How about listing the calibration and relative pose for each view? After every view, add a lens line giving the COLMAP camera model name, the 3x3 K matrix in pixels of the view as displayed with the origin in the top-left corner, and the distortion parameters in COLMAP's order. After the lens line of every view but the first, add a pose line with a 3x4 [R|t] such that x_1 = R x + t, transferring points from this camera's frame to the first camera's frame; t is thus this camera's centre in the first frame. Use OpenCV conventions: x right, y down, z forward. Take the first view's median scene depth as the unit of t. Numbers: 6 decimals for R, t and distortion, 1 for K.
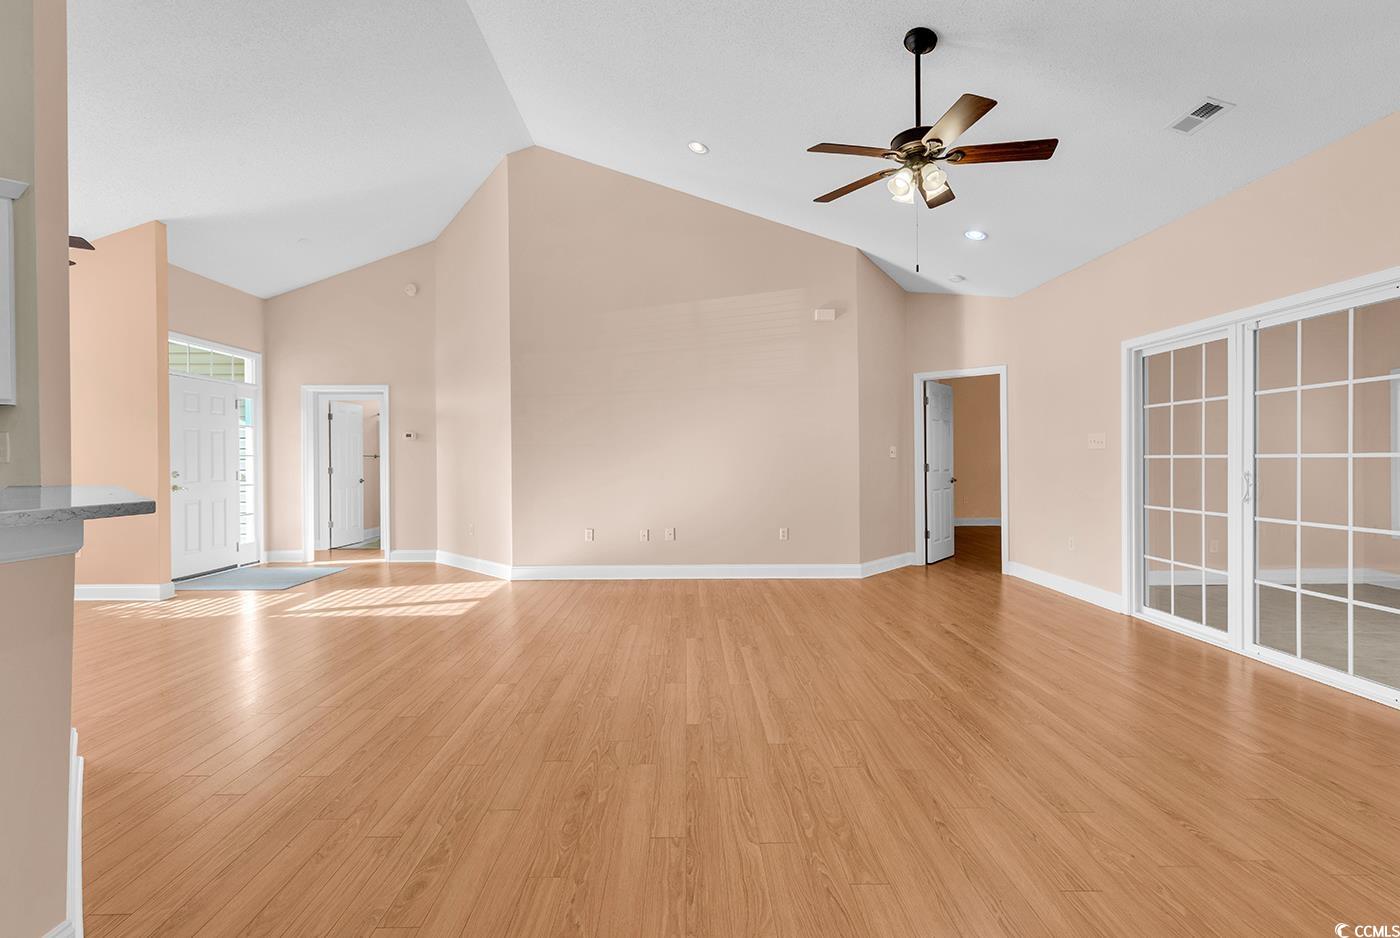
lens RADIAL K [[636.1, 0, 678.9], [0, 636.1, 462.4], [0, 0, 1]] dist [0.008472, -0.001499]
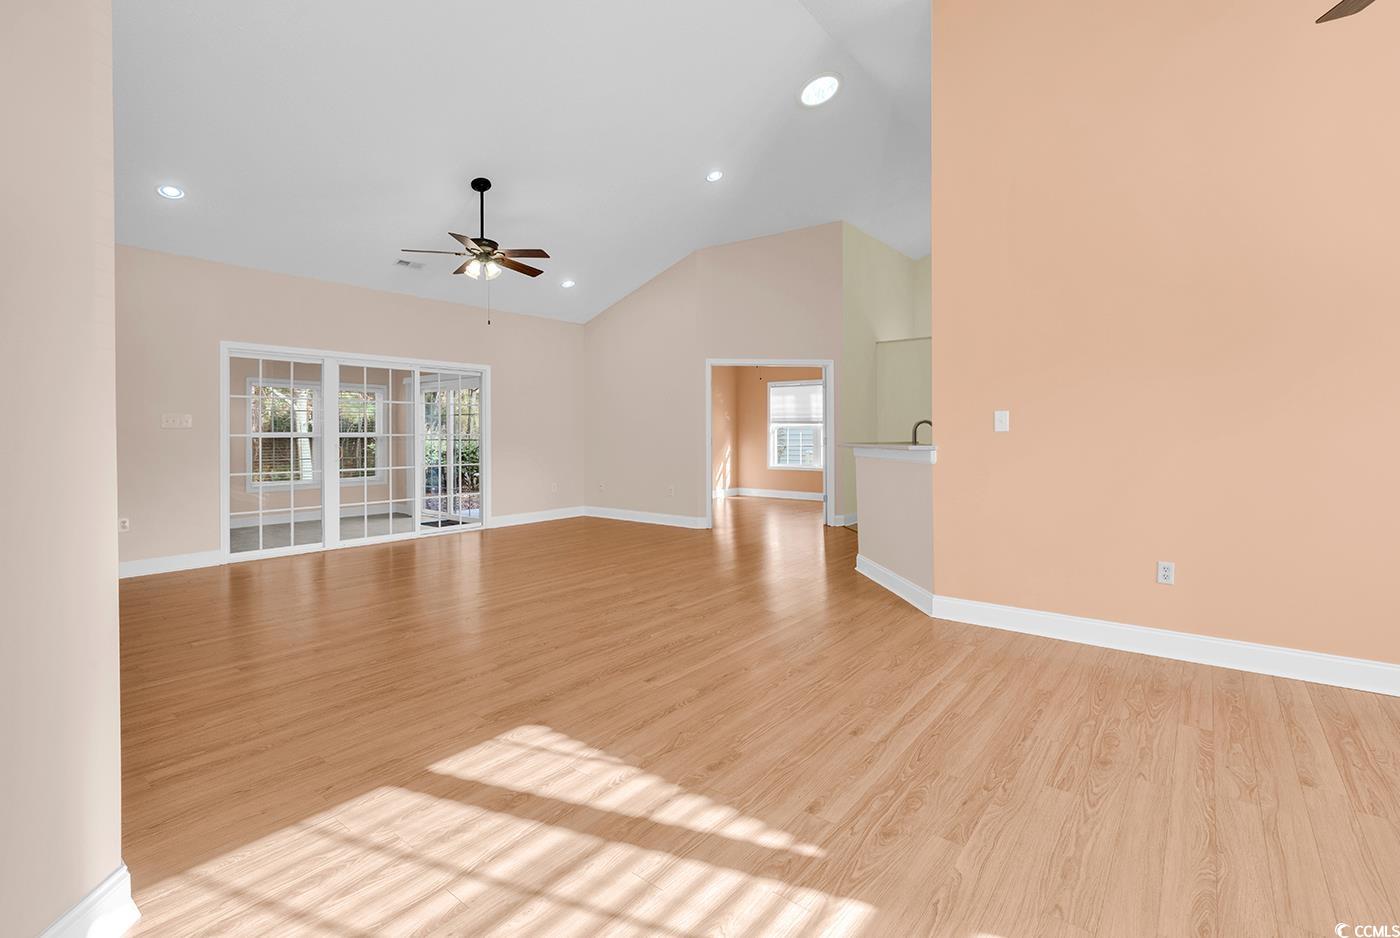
lens RADIAL K [[636.1, 0, 678.3], [0, 636.1, 436.7], [0, 0, 1]] dist [0.008472, -0.001499]
pose [[-0.767819, 0.007043, 0.640628, -0.630448], [0.011231, 0.999934, 0.002468, 0.001029], [-0.640568, 0.009090, -0.767848, 1.136133]]
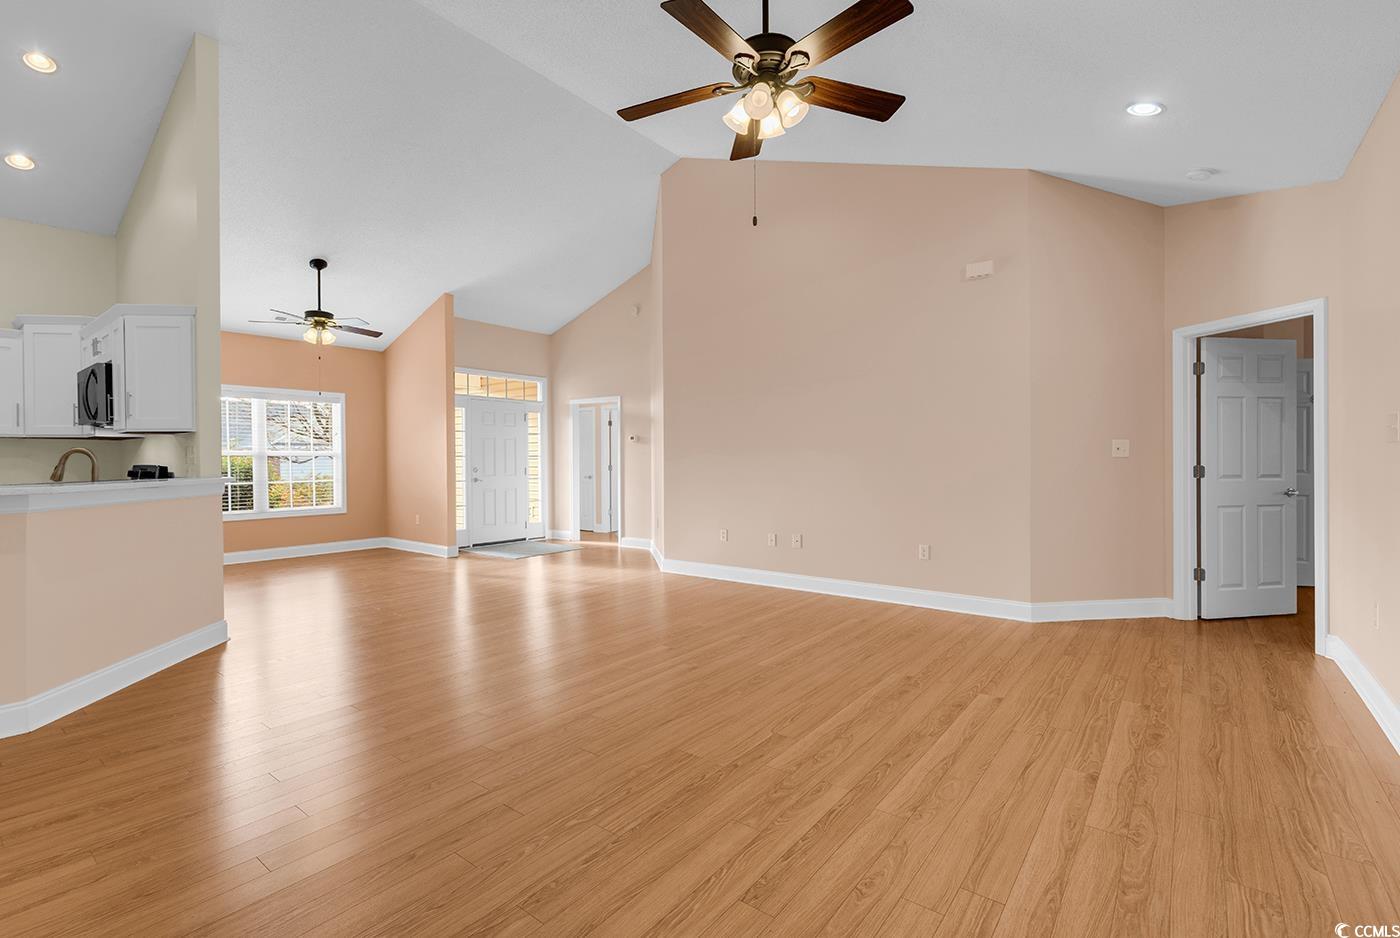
lens RADIAL K [[636.1, 0, 664.5], [0, 636.1, 468.3], [0, 0, 1]] dist [0.008472, -0.001499]
pose [[0.779372, 0.008902, -0.626498, 0.446432], [-0.000590, 0.999909, 0.013475, -0.004633], [0.626561, -0.010133, 0.779306, 0.179277]]
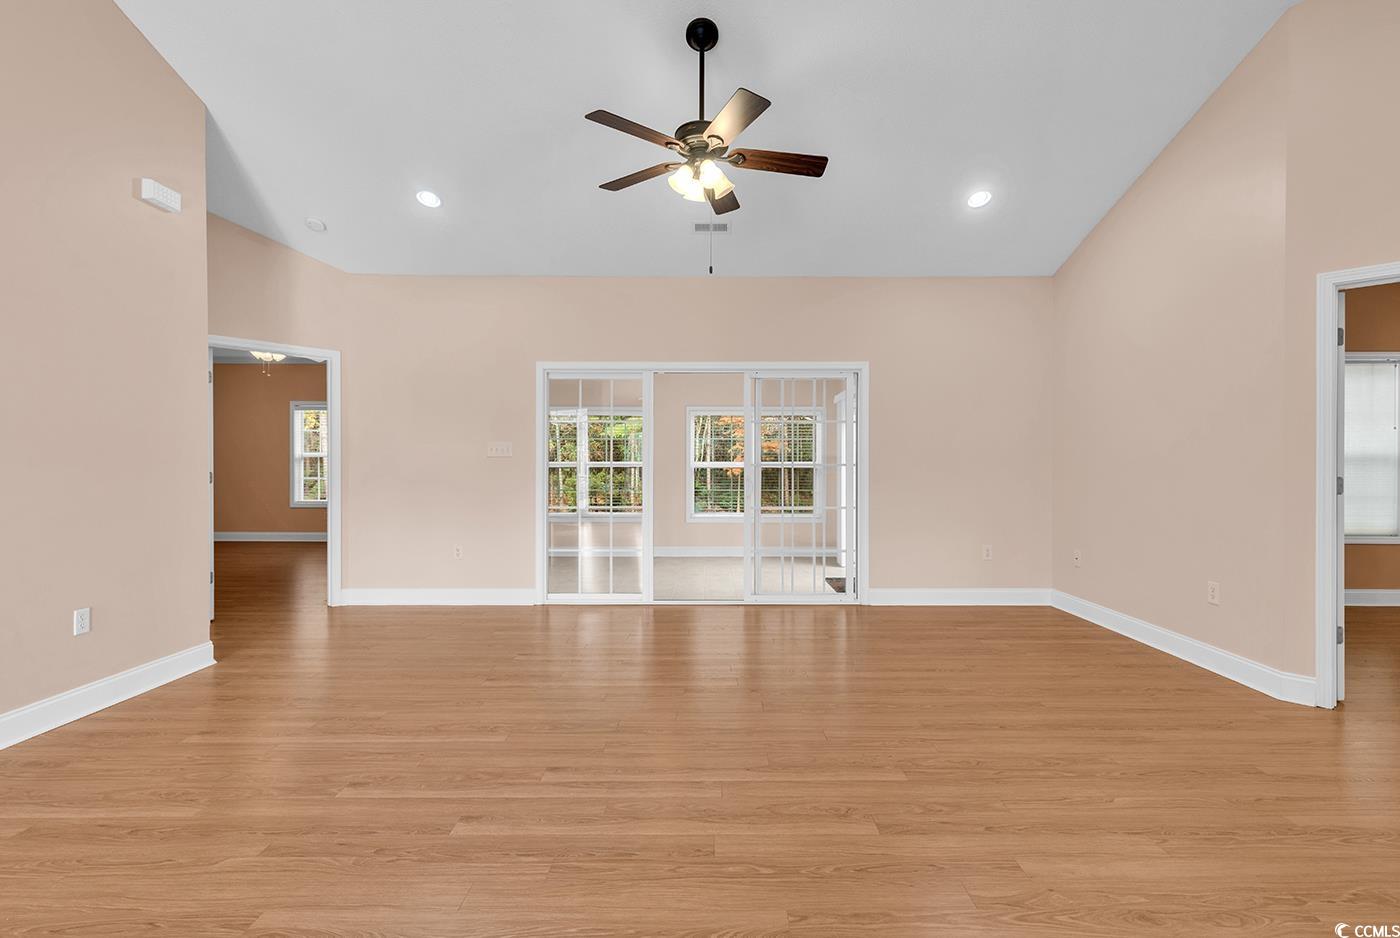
lens RADIAL K [[636.1, 0, 705.9], [0, 636.1, 460.0], [0, 0, 1]] dist [0.008472, -0.001499]
pose [[-0.018435, 0.014641, 0.999723, -0.341382], [0.002826, 0.999890, -0.014591, 0.001336], [-0.999826, 0.002556, -0.018474, 0.585142]]
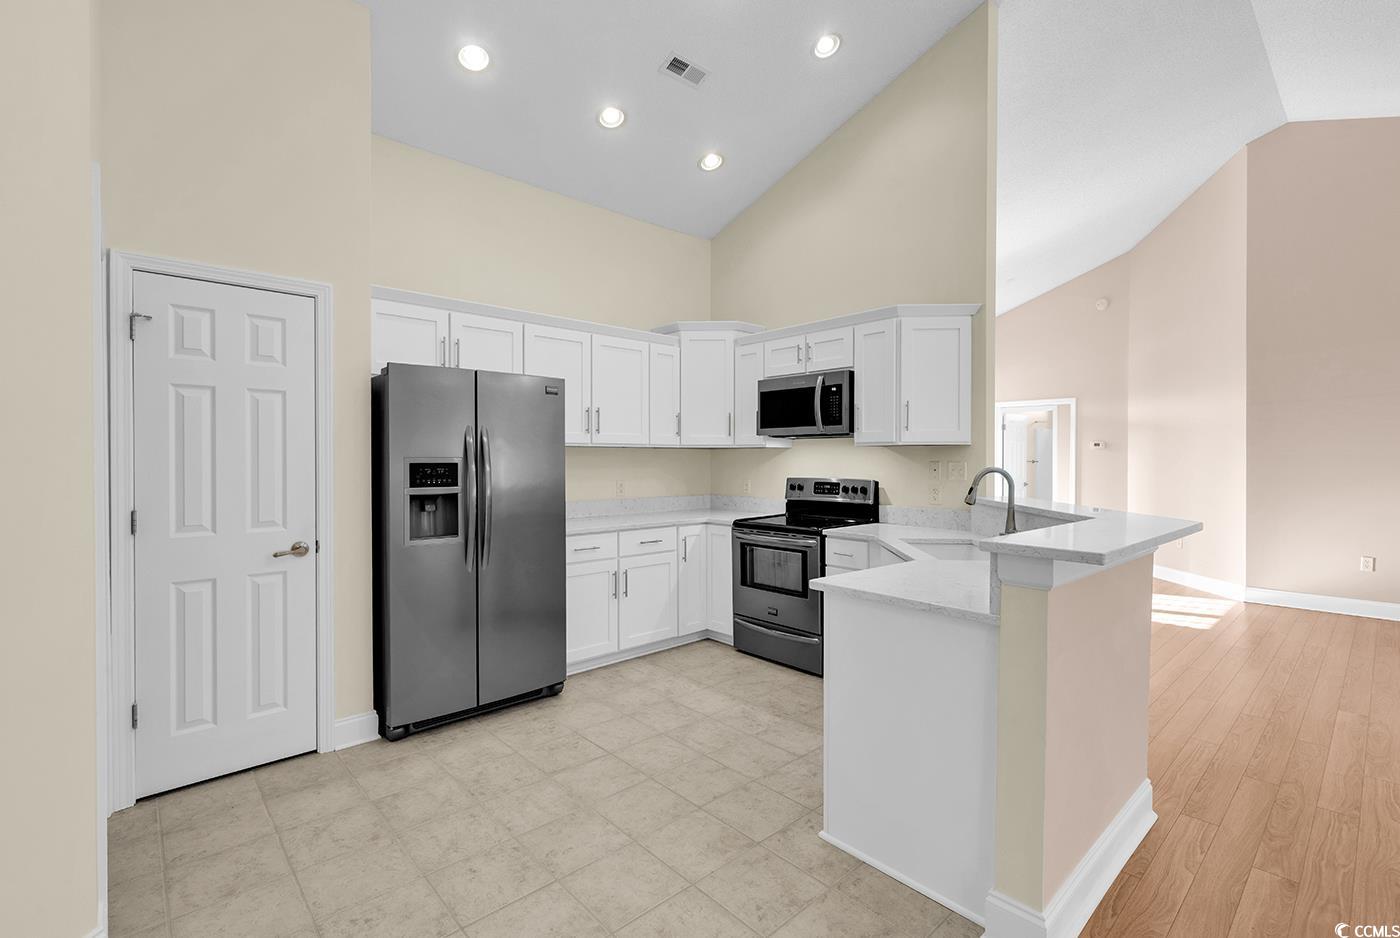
lens RADIAL K [[636.1, 0, 702.3], [0, 636.1, 461.7], [0, 0, 1]] dist [0.008472, -0.001499]
pose [[0.685392, 0.009545, -0.728112, -0.140084], [-0.007111, 0.999954, 0.006415, -0.021614], [0.728140, 0.000780, 0.685428, -0.231161]]
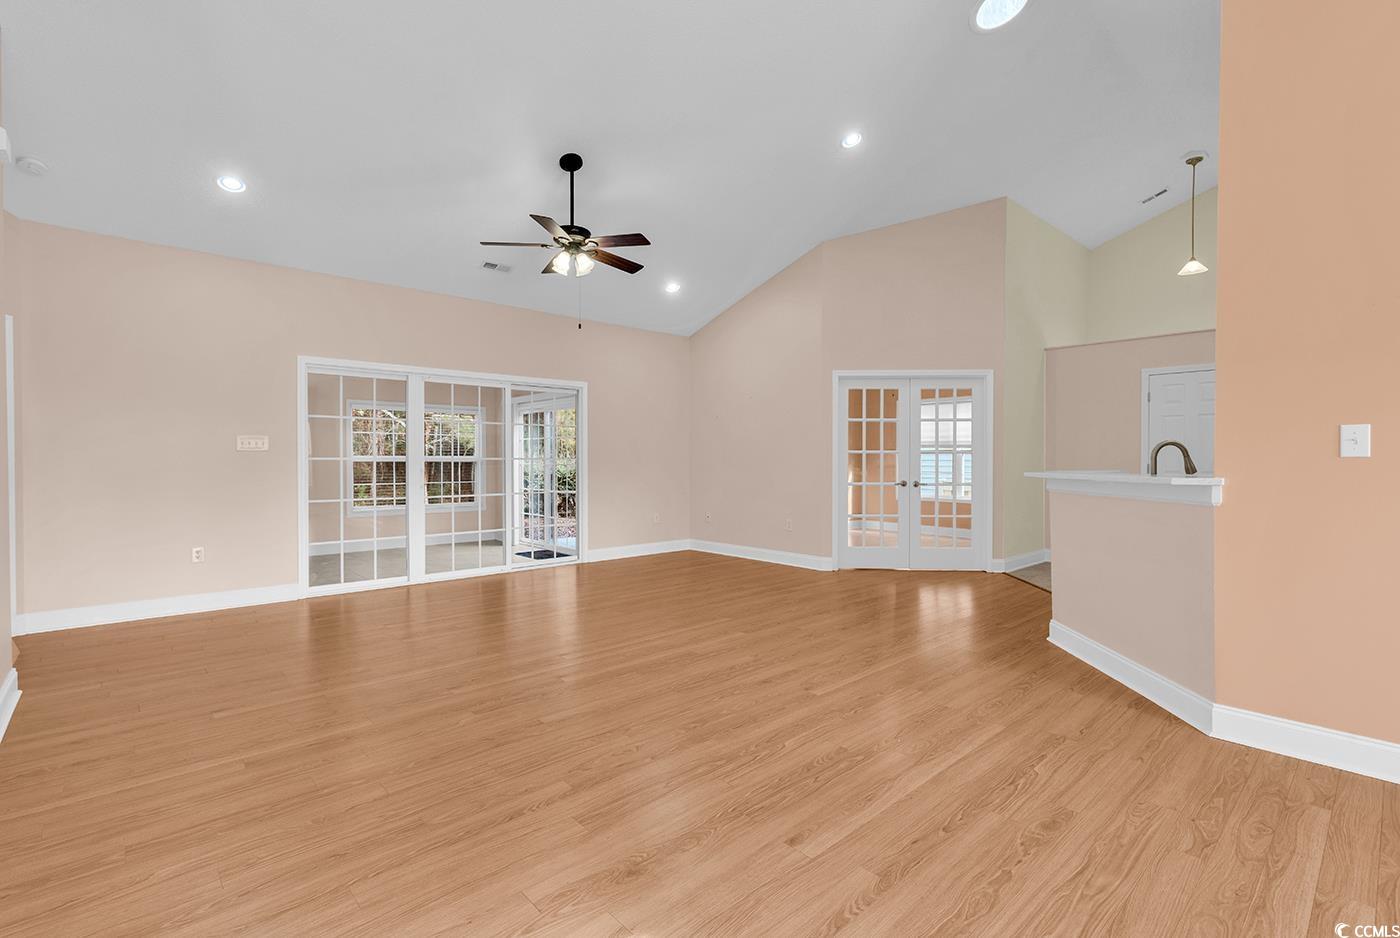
lens RADIAL K [[636.1, 0, 708.7], [0, 636.1, 465.0], [0, 0, 1]] dist [0.008472, -0.001499]
pose [[-0.689398, 0.000089, 0.724383, -0.493630], [0.007150, 0.999952, 0.006682, 0.000412], [-0.724348, 0.009786, -0.689366, 1.018243]]
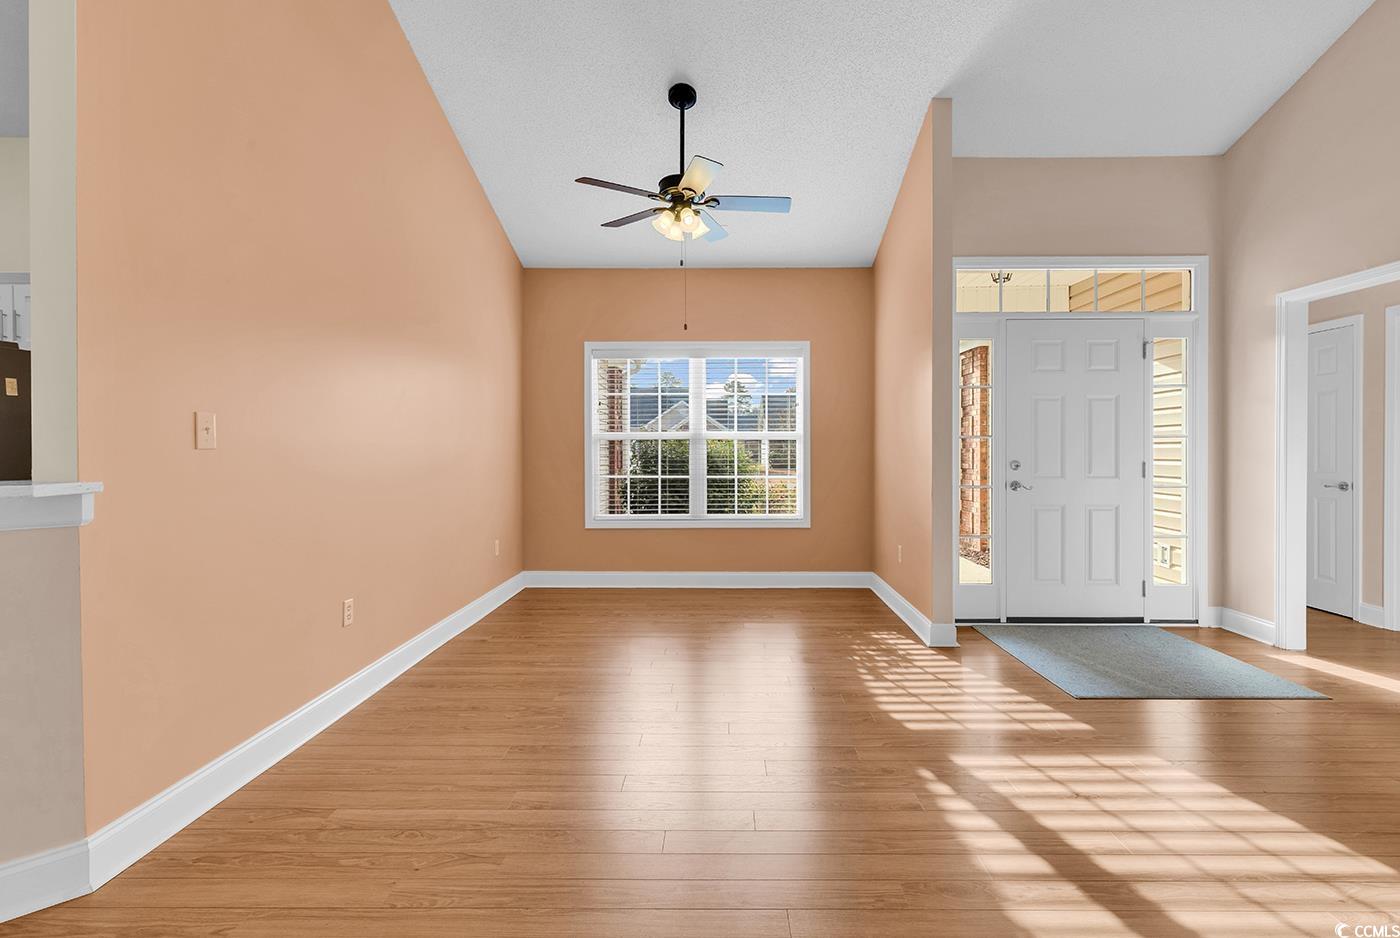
lens RADIAL K [[636.1, 0, 709.7], [0, 636.1, 455.3], [0, 0, 1]] dist [0.008472, -0.001499]
pose [[0.006174, 0.013918, -0.999884, -0.116146], [-0.000474, 0.999903, 0.013915, -0.001291], [0.999981, 0.000388, 0.006180, 0.718366]]
